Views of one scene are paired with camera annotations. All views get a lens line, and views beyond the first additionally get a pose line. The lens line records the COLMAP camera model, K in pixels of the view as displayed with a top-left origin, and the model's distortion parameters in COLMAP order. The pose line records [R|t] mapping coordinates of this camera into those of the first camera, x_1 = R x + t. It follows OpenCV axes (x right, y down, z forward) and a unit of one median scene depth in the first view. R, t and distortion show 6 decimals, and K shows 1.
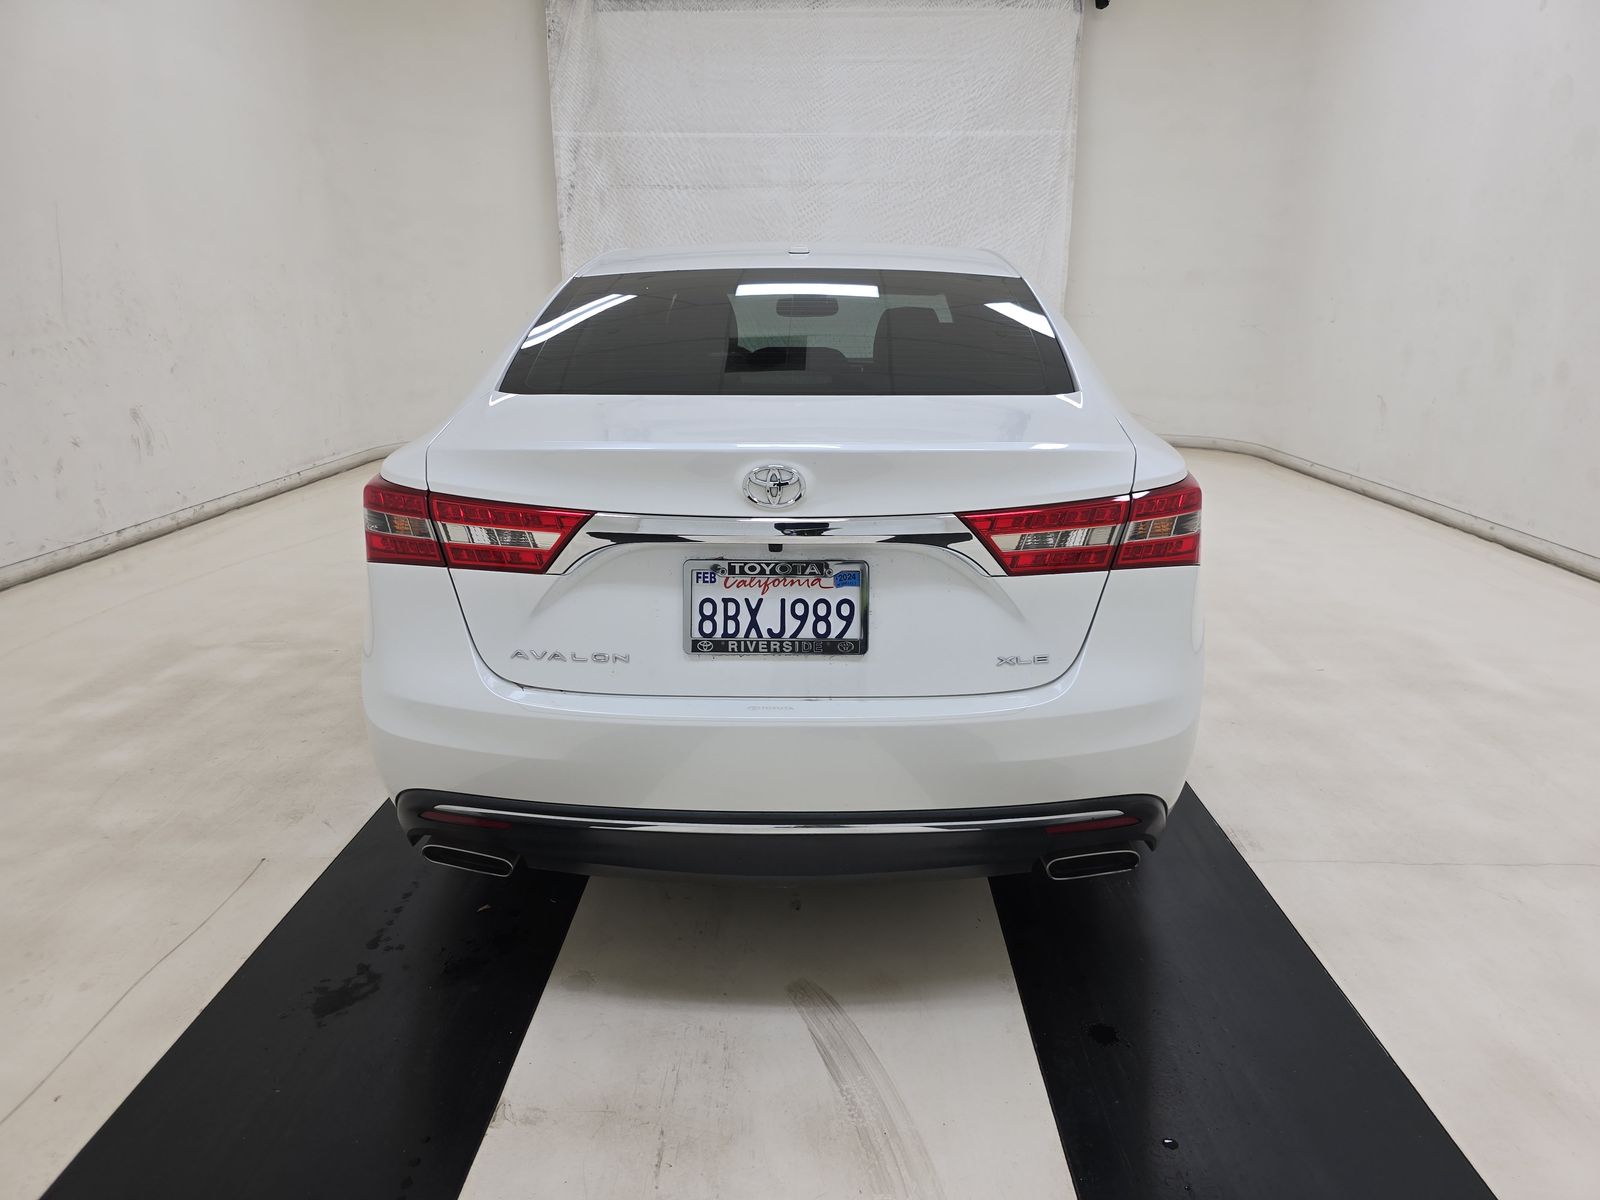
lens RADIAL K [[1104.7, 0, 799.1], [0, 1104.7, 596.2], [0, 0, 1]] dist [0.044091, -0.043152]
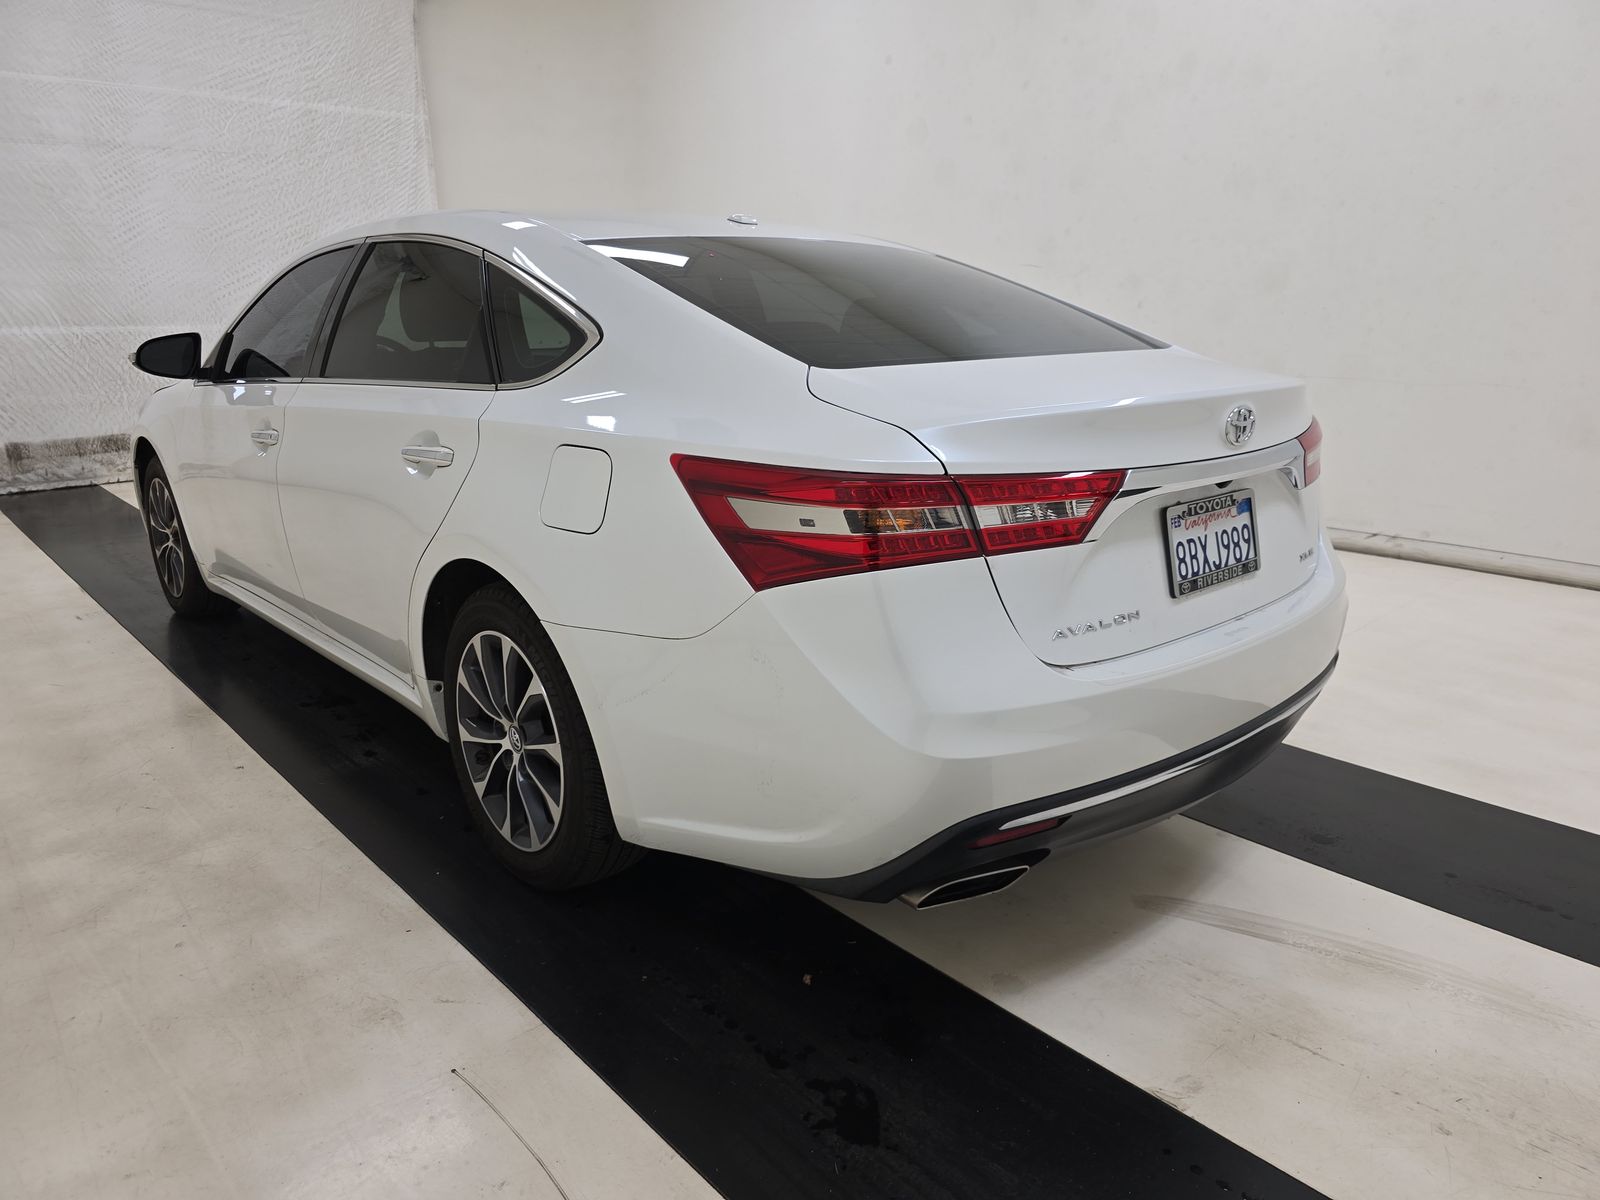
lens RADIAL K [[1104.7, 0, 816.5], [0, 1104.7, 599.0], [0, 0, 1]] dist [0.044091, -0.043152]
pose [[0.717393, -0.180494, 0.672881, -0.229274], [0.181839, 0.980887, 0.069245, -0.017668], [-0.672519, 0.072680, 0.736503, 0.100432]]
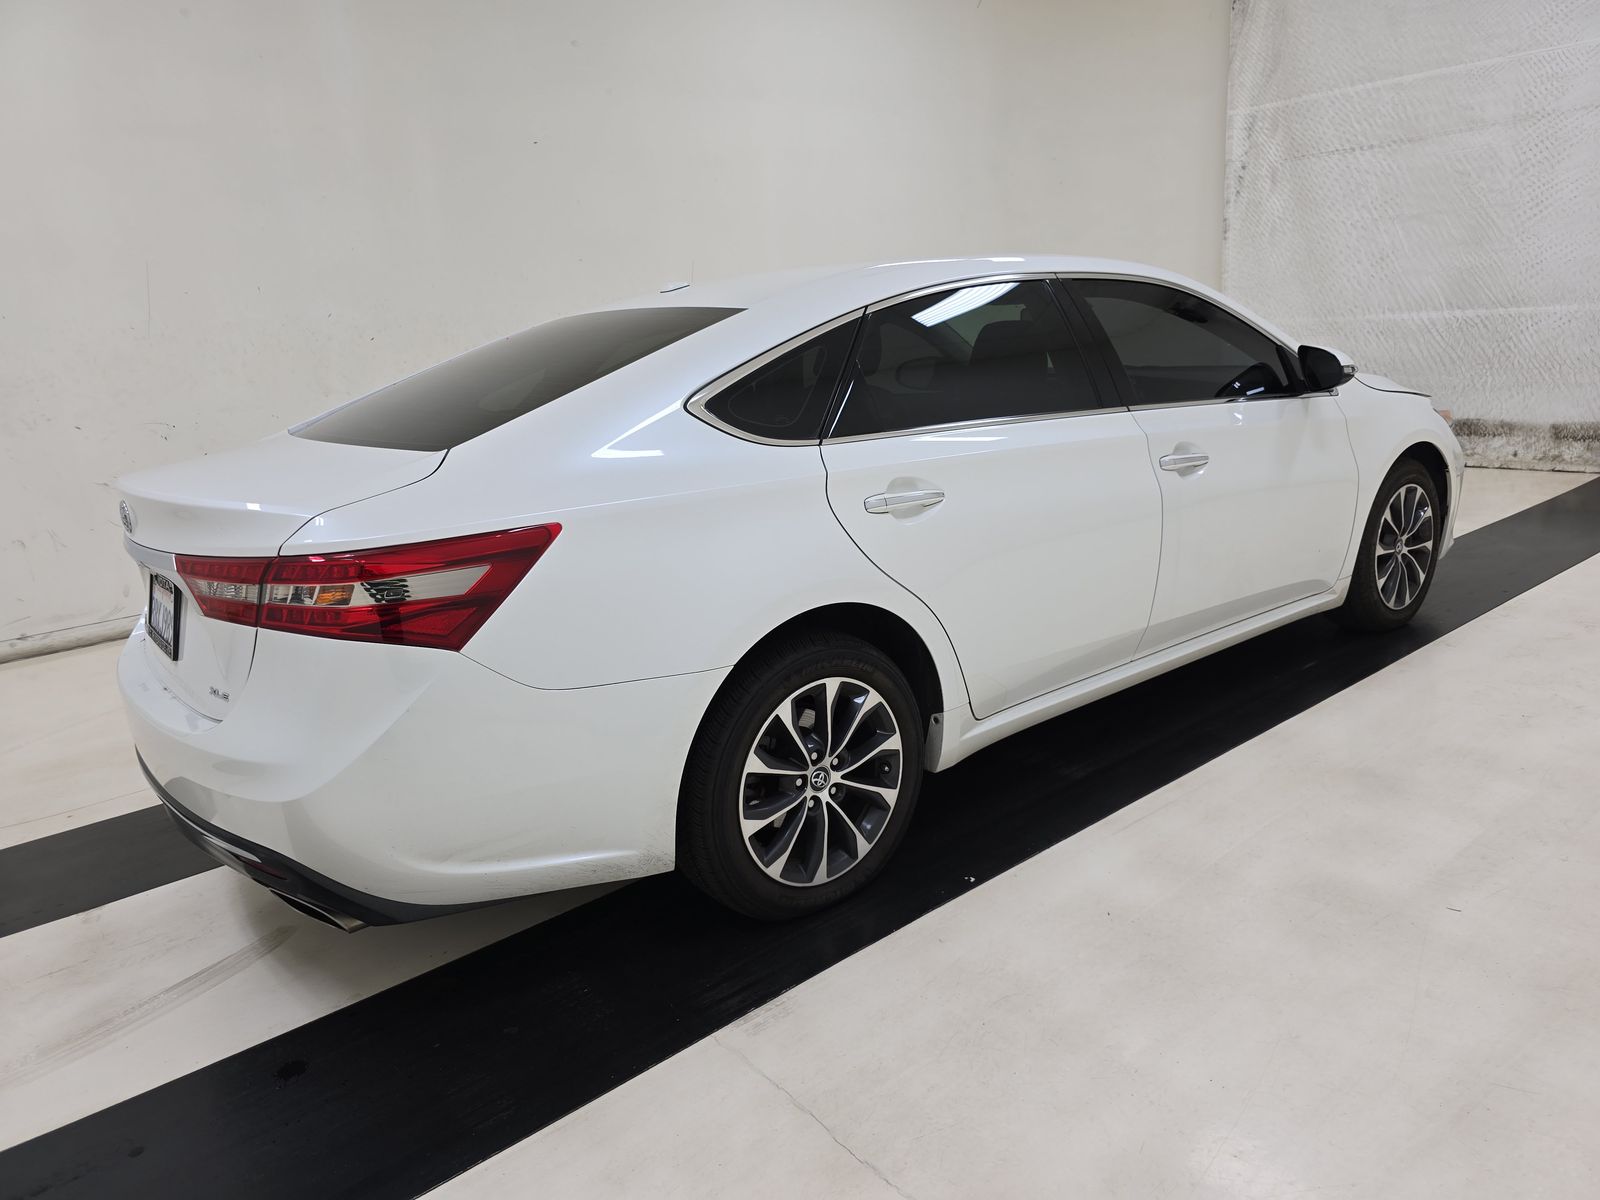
lens RADIAL K [[1104.7, 0, 803.5], [0, 1104.7, 586.8], [0, 0, 1]] dist [0.044091, -0.043152]
pose [[0.635386, 0.136466, -0.760041, 0.314186], [-0.130781, 0.989059, 0.068255, -0.045019], [0.761040, 0.056031, 0.646281, 0.157929]]
